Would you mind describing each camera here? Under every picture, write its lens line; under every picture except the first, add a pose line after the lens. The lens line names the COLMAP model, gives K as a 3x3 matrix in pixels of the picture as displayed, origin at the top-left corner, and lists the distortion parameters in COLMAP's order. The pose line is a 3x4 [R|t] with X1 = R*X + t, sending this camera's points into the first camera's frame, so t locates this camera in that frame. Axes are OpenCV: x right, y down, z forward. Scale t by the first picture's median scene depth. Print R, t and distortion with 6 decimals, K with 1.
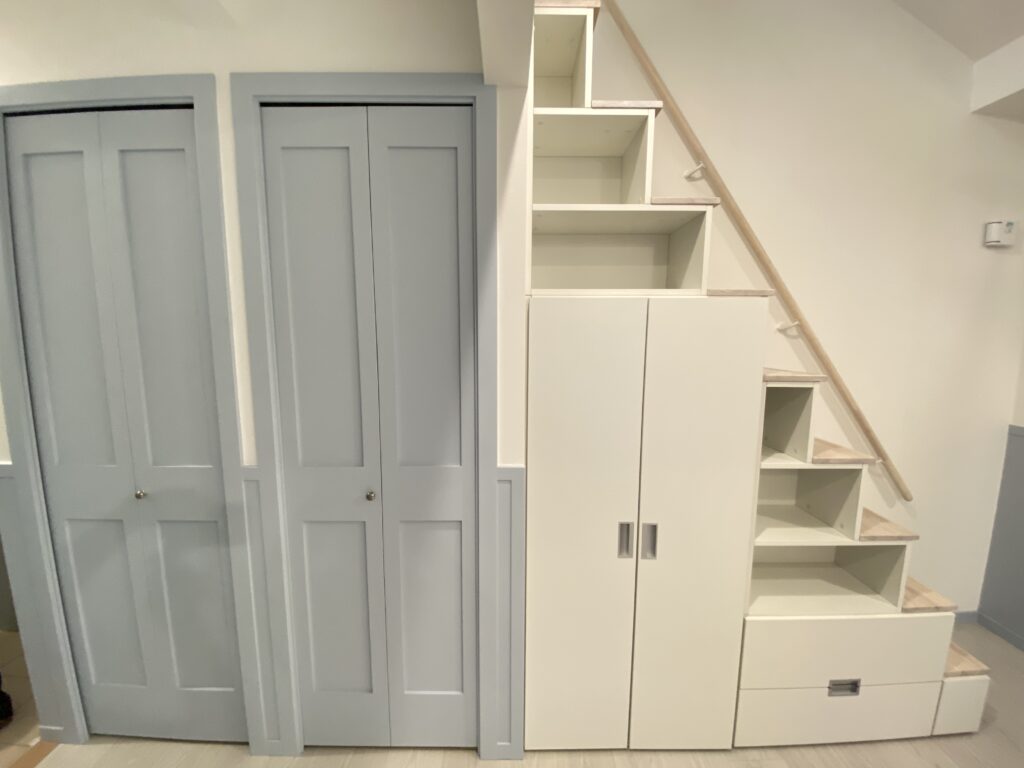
lens RADIAL K [[415.3, 0, 512.0], [0, 415.3, 384.0], [0, 0, 1]] dist [0.001500, -0.009720]
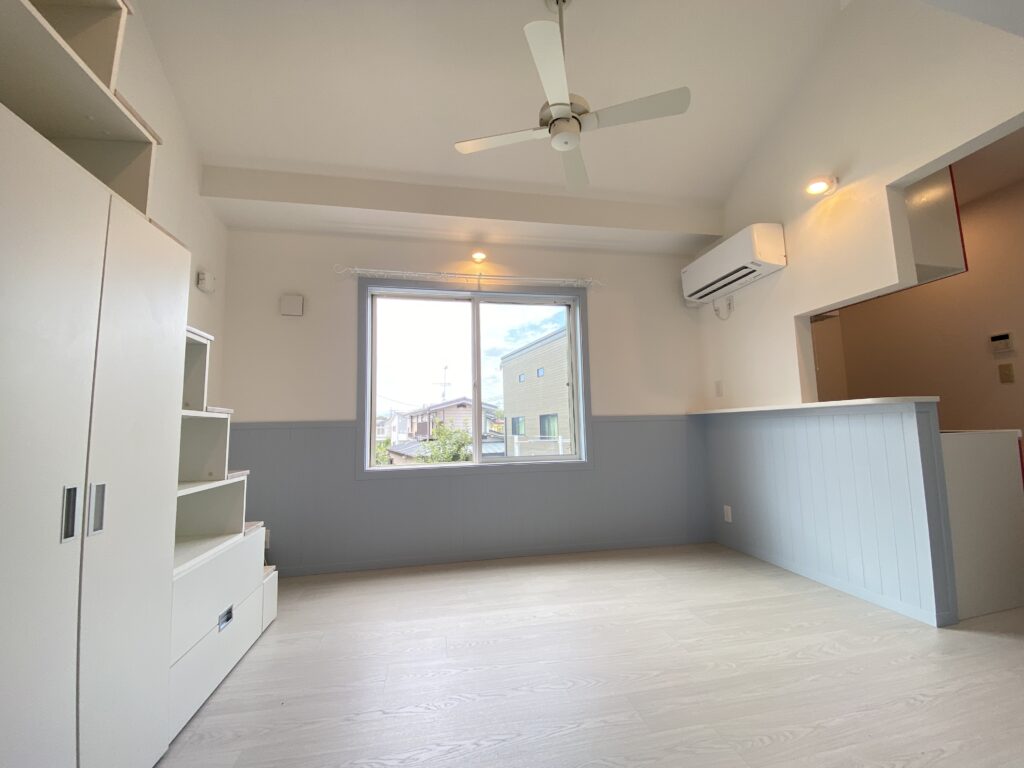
lens RADIAL K [[416.1, 0, 512.0], [0, 416.1, 384.0], [0, 0, 1]] dist [0.032904, -0.027723]
pose [[-0.173939, 0.105201, 0.979121, -0.560228], [0.148060, 0.985769, -0.079613, 0.329786], [-0.973562, 0.131121, -0.187040, 0.385983]]
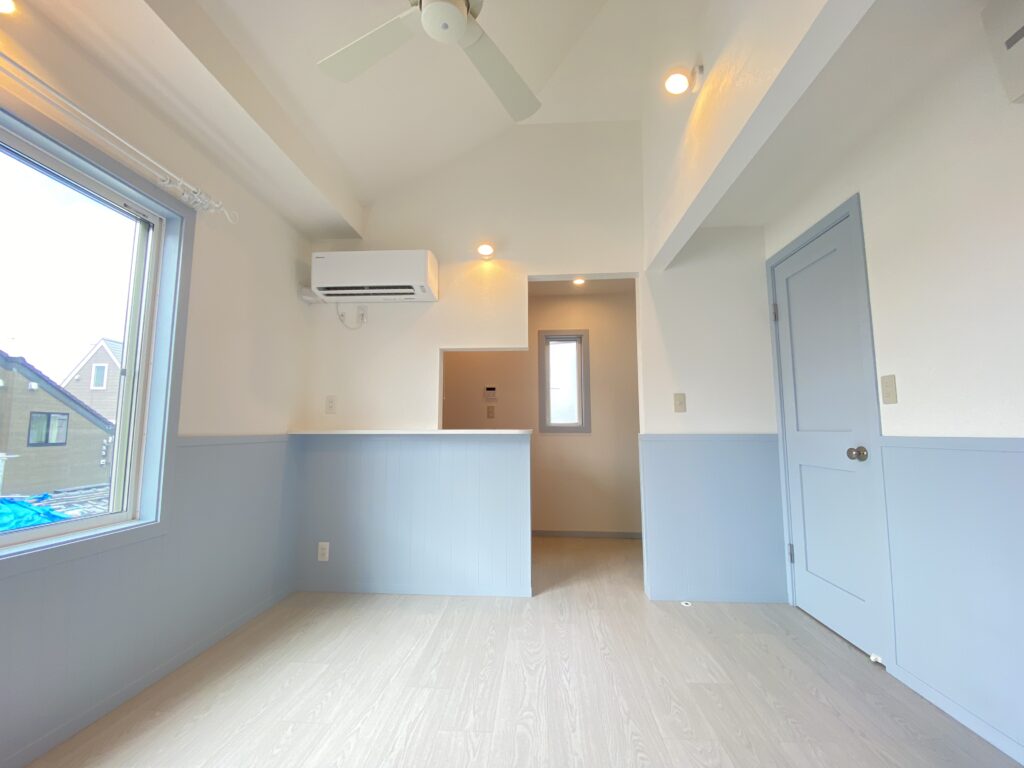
lens RADIAL K [[416.1, 0, 512.0], [0, 416.1, 384.0], [0, 0, 1]] dist [0.032904, -0.027723]
pose [[-0.996789, 0.003429, 0.080000, 0.582523], [0.005196, 0.999747, 0.021885, 0.191488], [-0.079904, 0.022230, -0.996555, 0.792012]]
